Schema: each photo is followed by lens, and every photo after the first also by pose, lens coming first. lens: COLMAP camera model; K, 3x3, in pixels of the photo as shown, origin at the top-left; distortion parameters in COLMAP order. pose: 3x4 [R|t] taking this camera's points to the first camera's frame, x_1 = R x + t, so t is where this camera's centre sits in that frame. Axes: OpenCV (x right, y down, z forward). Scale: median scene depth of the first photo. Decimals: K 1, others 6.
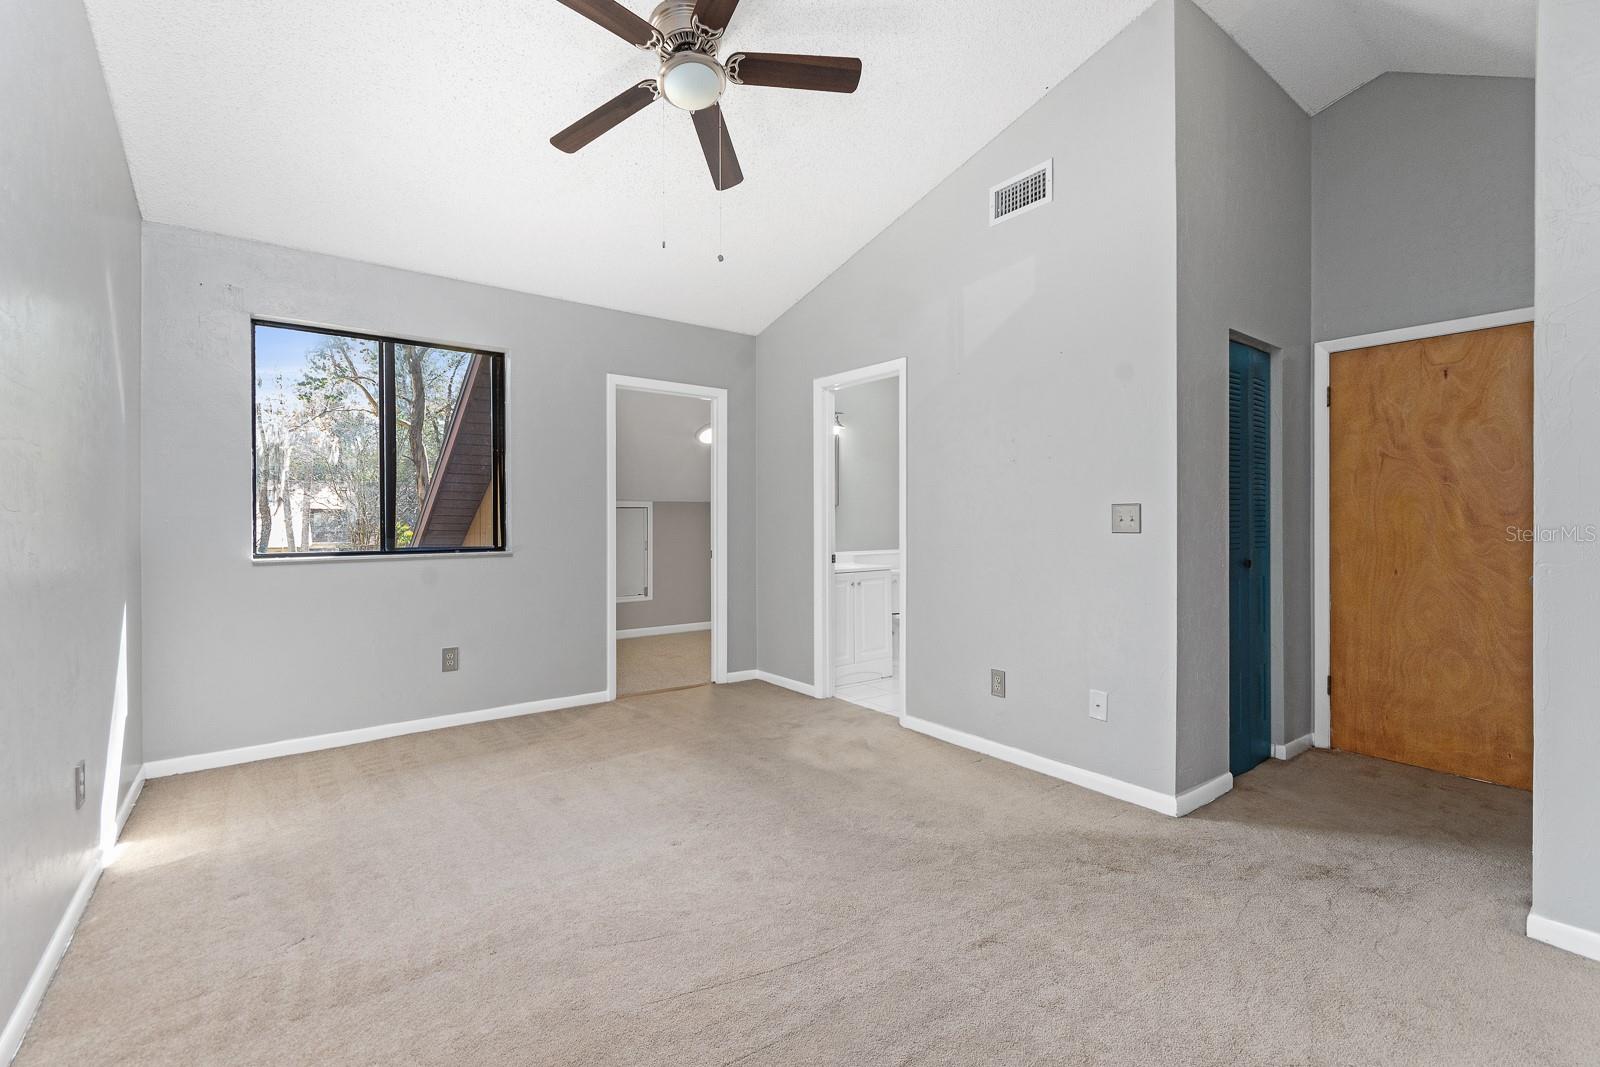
lens RADIAL K [[709.3, 0, 800.5], [0, 709.3, 519.3], [0, 0, 1]] dist [0.006739, -0.002854]
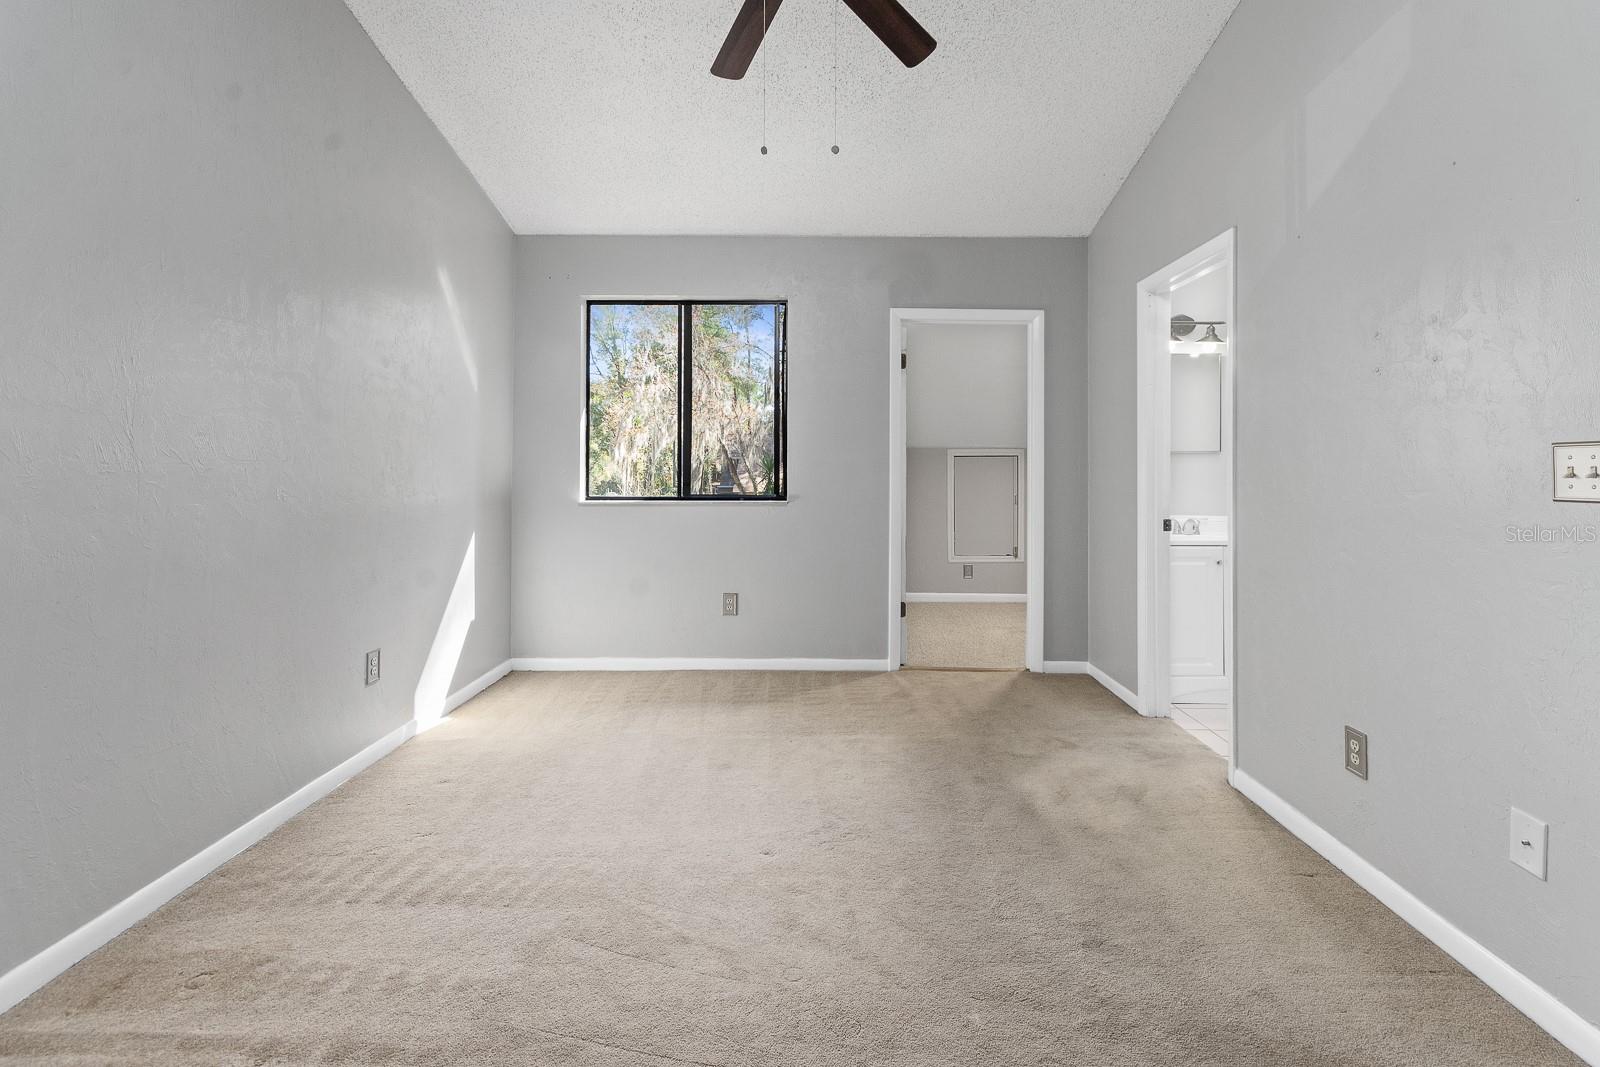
lens RADIAL K [[751.3, 0, 797.4], [0, 751.3, 459.6], [0, 0, 1]] dist [0.003273, -0.000067]
pose [[0.793610, -0.002955, -0.608420, 0.402773], [-0.005009, 0.999923, -0.011391, -0.000541], [0.608407, 0.012088, 0.793533, 0.311890]]
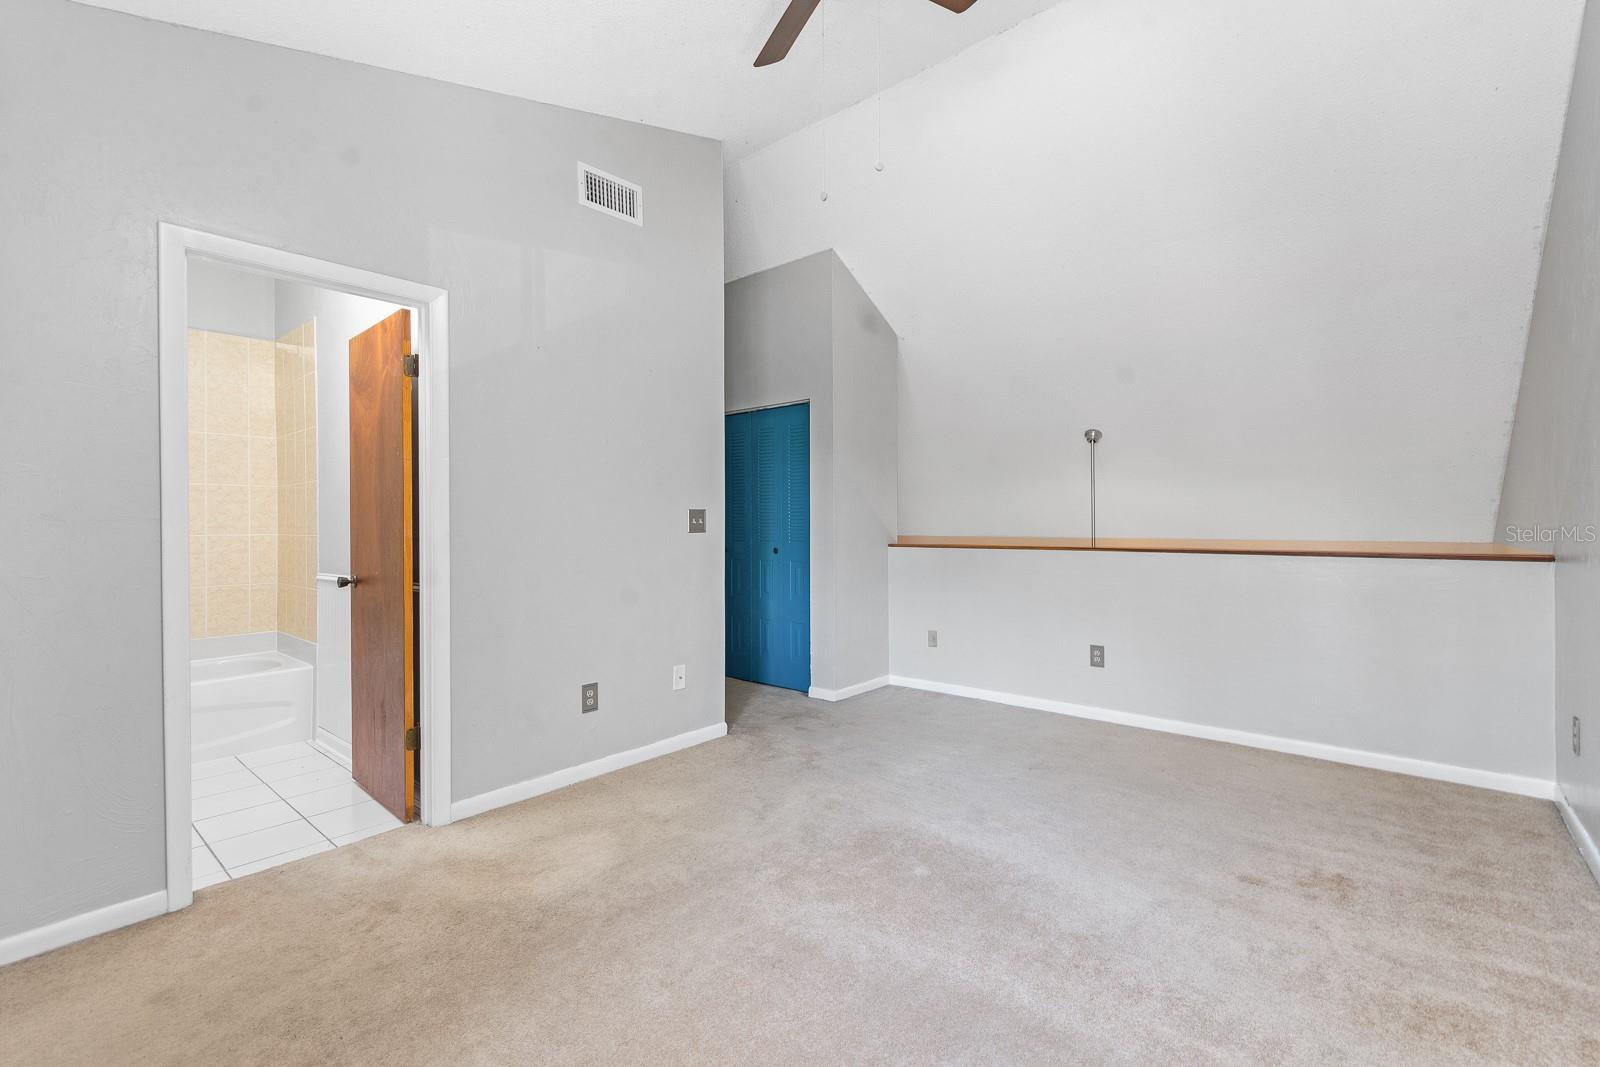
lens RADIAL K [[709.3, 0, 798.7], [0, 709.3, 527.5], [0, 0, 1]] dist [0.006739, -0.002854]
pose [[-0.212968, -0.002213, 0.977057, -0.949289], [0.010791, 0.999931, 0.004617, 0.007353], [-0.977000, 0.011527, -0.212930, 1.270742]]
